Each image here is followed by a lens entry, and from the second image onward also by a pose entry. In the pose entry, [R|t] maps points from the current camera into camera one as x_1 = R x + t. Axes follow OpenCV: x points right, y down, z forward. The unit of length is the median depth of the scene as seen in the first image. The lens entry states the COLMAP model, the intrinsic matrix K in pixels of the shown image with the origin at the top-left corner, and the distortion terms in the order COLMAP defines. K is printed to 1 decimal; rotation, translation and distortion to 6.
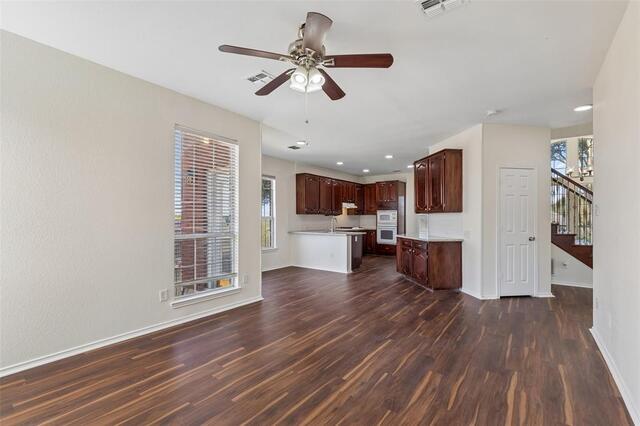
lens RADIAL K [[288.6, 0, 320.1], [0, 288.6, 215.9], [0, 0, 1]] dist [-0.000225, -0.000140]
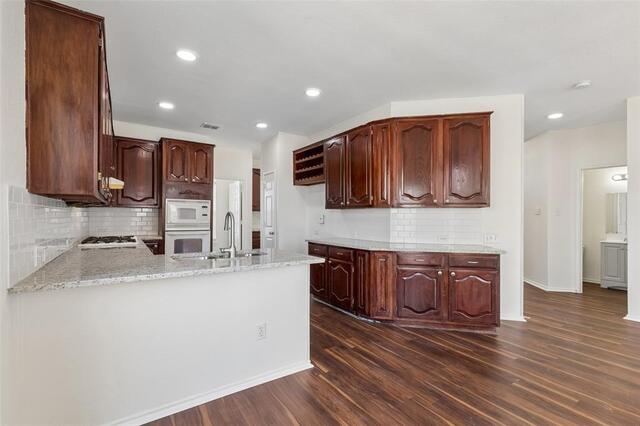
lens RADIAL K [[288.6, 0, 320.1], [0, 288.6, 215.9], [0, 0, 1]] dist [-0.000225, -0.000140]
pose [[0.347687, 0.017170, 0.937453, -0.317168], [-0.011166, 0.999837, -0.014172, 0.023743], [-0.937544, -0.005541, 0.347822, 1.133795]]
